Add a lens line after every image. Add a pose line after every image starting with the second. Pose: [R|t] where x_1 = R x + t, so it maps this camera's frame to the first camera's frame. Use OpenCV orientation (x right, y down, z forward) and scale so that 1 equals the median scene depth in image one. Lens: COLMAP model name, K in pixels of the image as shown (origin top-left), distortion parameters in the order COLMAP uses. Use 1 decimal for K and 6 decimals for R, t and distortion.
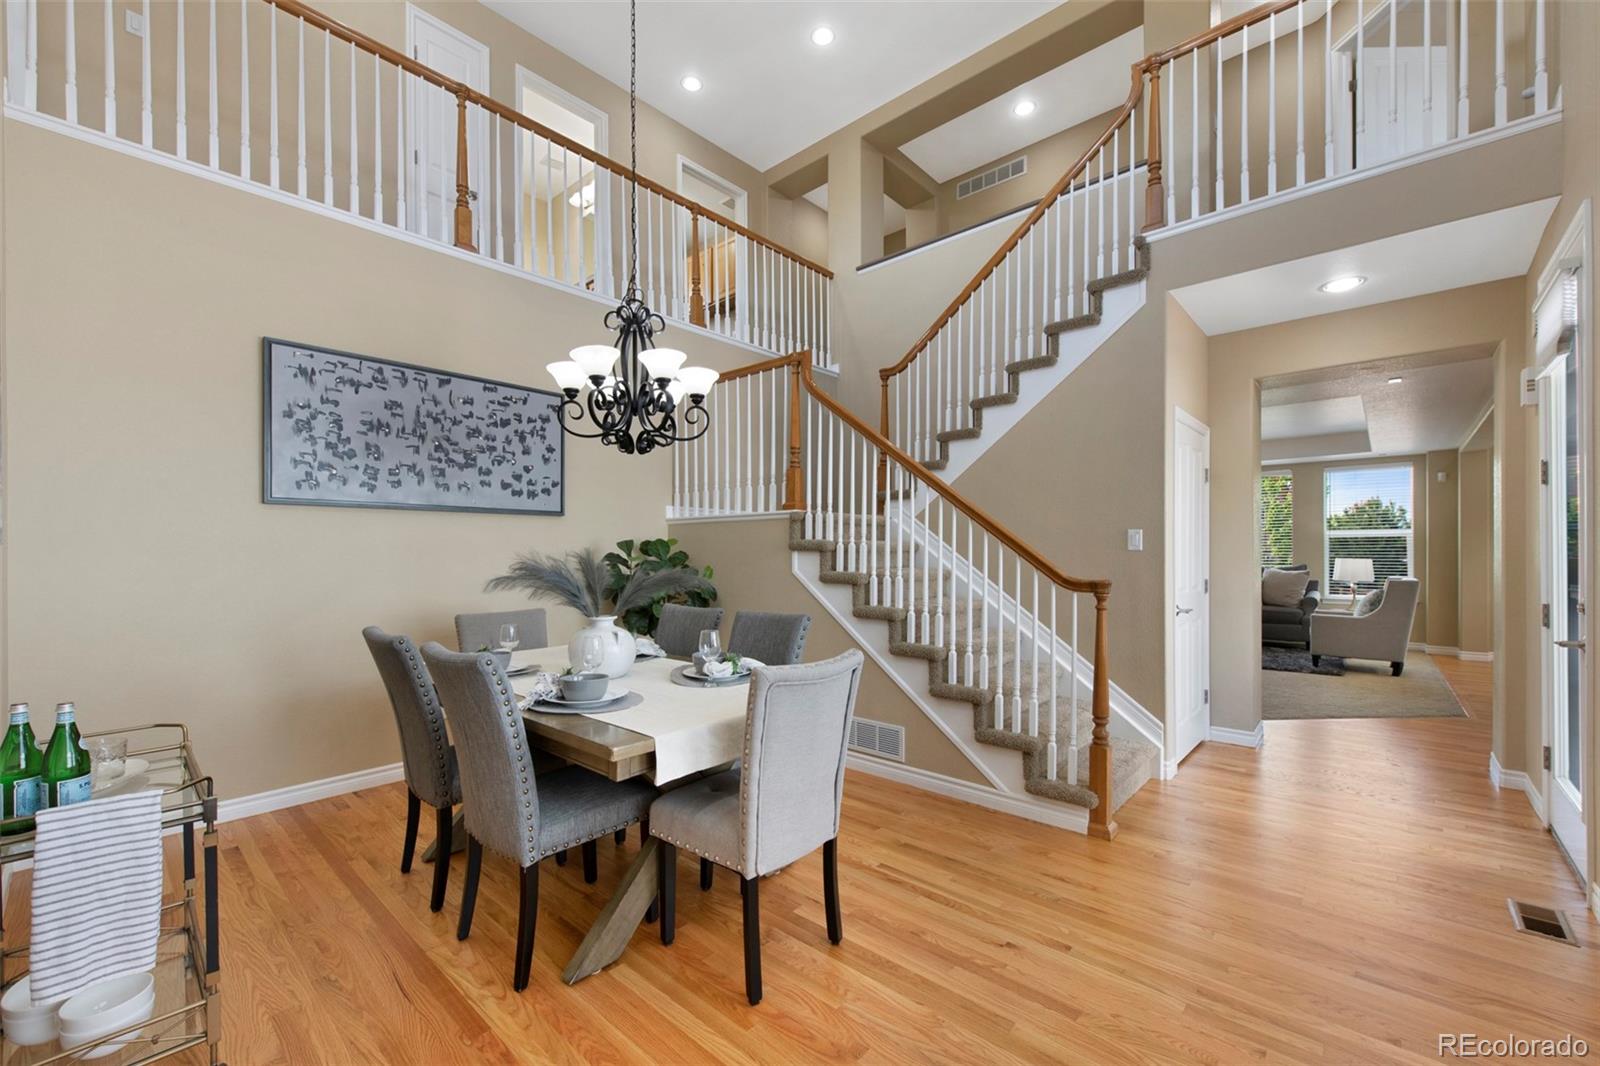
lens RADIAL K [[653.1, 0, 796.2], [0, 653.1, 554.5], [0, 0, 1]] dist [0.001024, 0.000018]
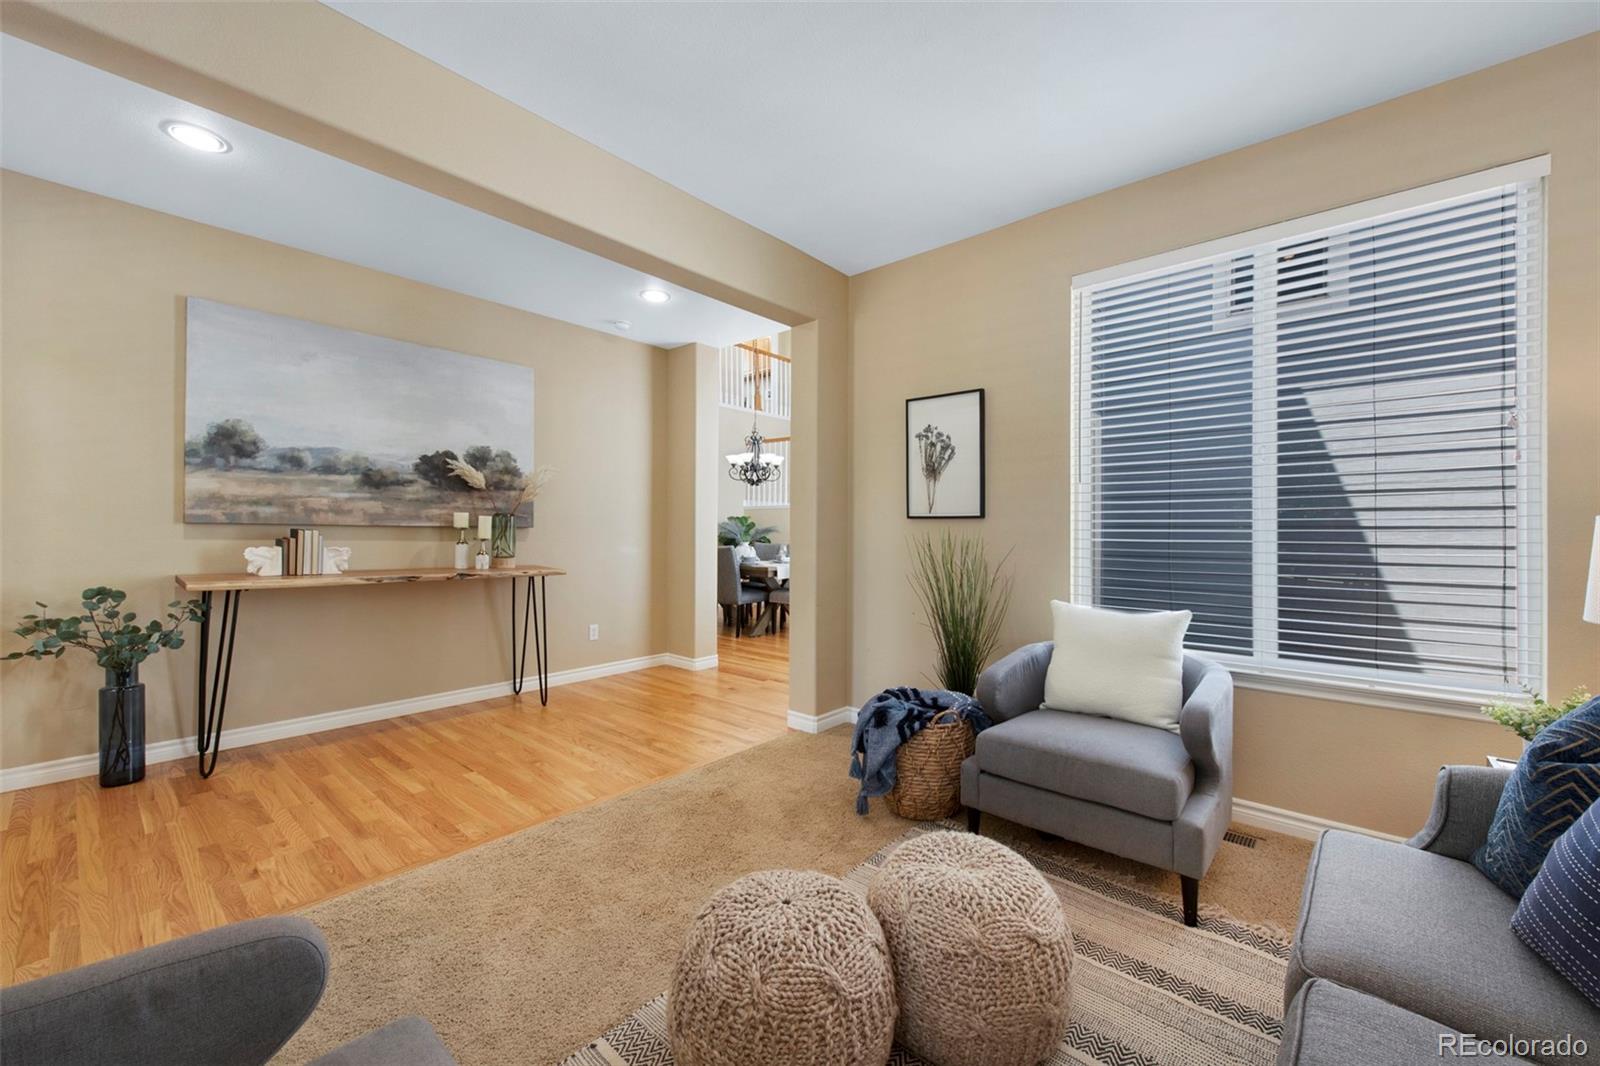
lens RADIAL K [[628.1, 0, 800.3], [0, 628.1, 526.9], [0, 0, 1]] dist [0.002327, -0.000189]
pose [[0.999519, 0.009441, 0.029548, -0.108039], [-0.009191, 0.999921, -0.008573, 0.039721], [-0.029626, 0.008297, 0.999527, -1.525828]]
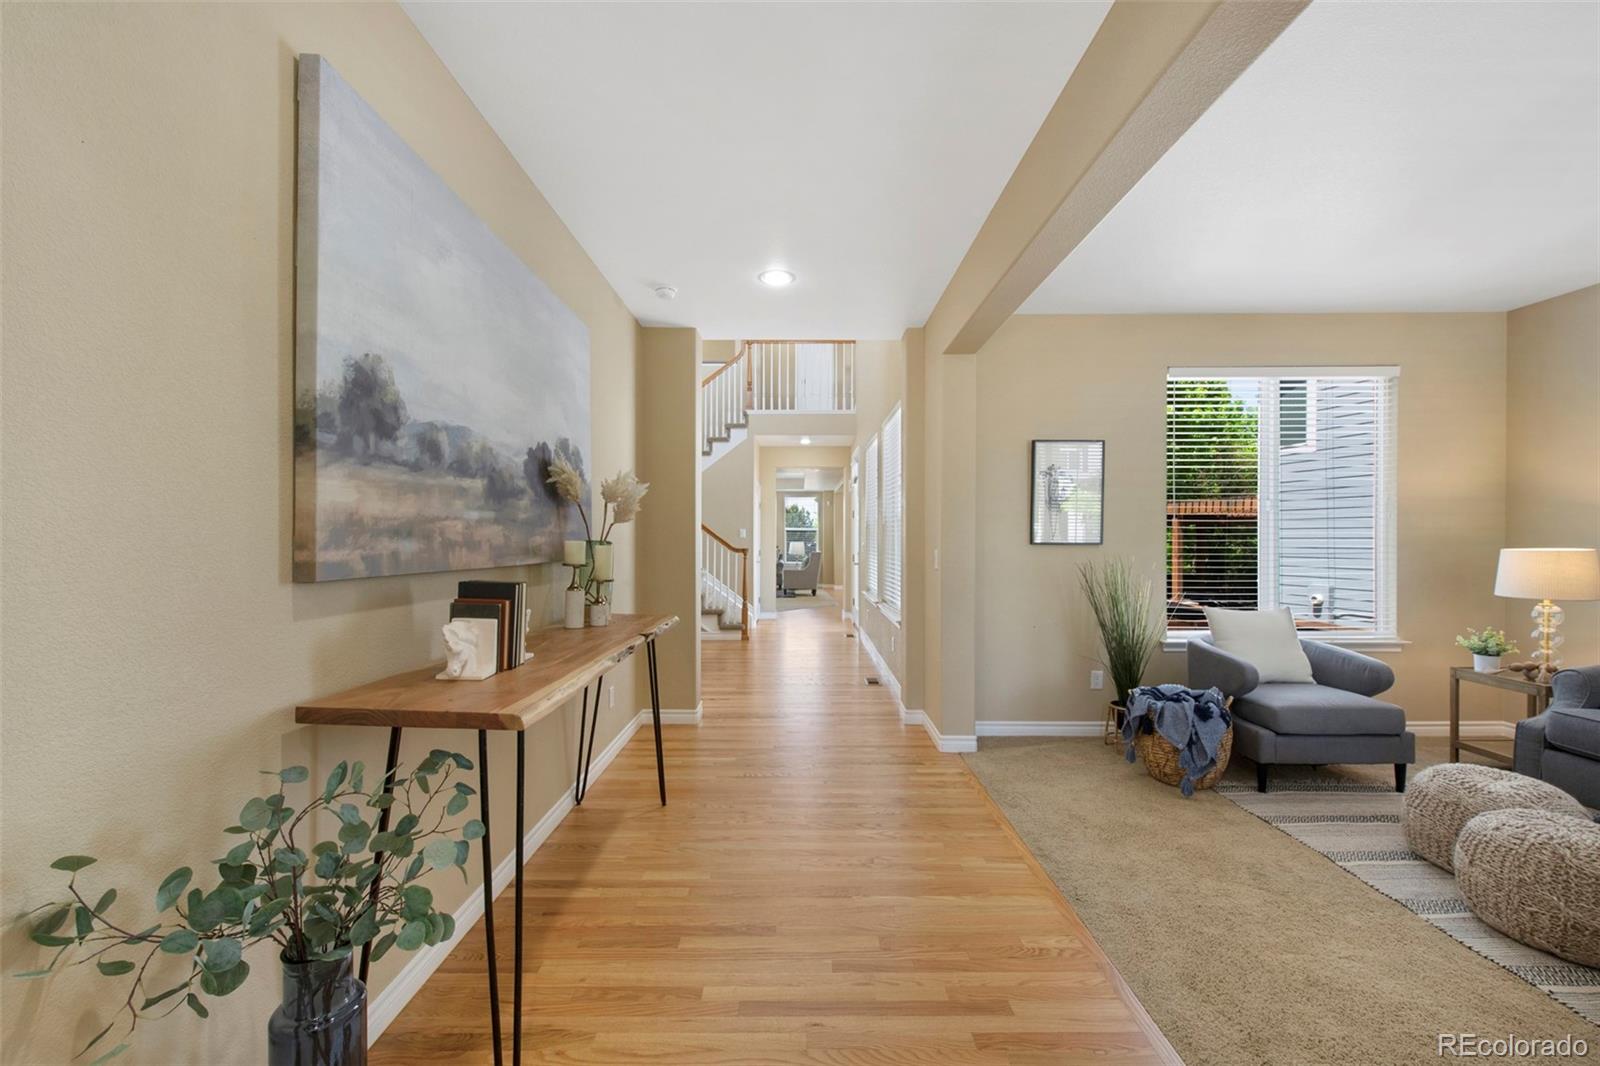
lens RADIAL K [[632.9, 0, 800.1], [0, 632.9, 538.3], [0, 0, 1]] dist [-0.000699, -0.000174]
pose [[0.737901, 0.002298, 0.674905, -1.081691], [-0.000238, 0.999995, -0.003145, 0.005406], [-0.674909, 0.002160, 0.737898, -1.050961]]
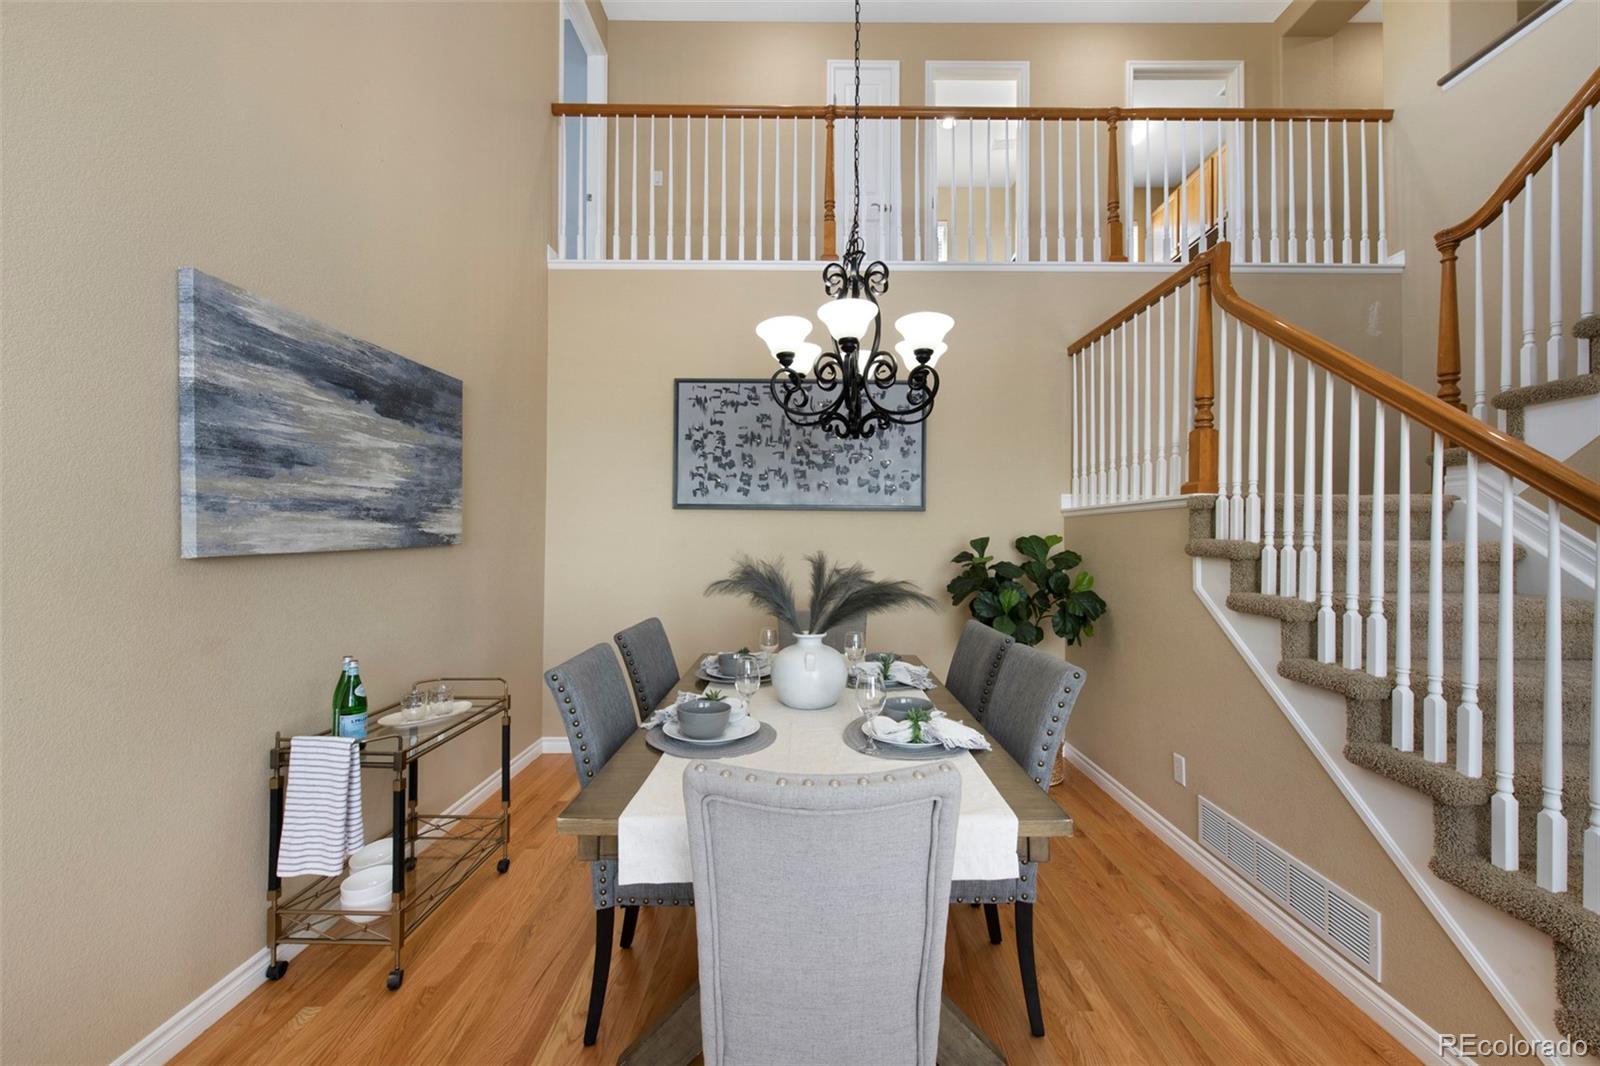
lens RADIAL K [[628.1, 0, 800.3], [0, 628.1, 526.9], [0, 0, 1]] dist [0.002327, -0.000189]
pose [[0.664823, -0.005082, -0.746984, 0.220484], [-0.012422, 0.999763, -0.017857, -0.020786], [0.746898, 0.021151, 0.664603, 0.313229]]
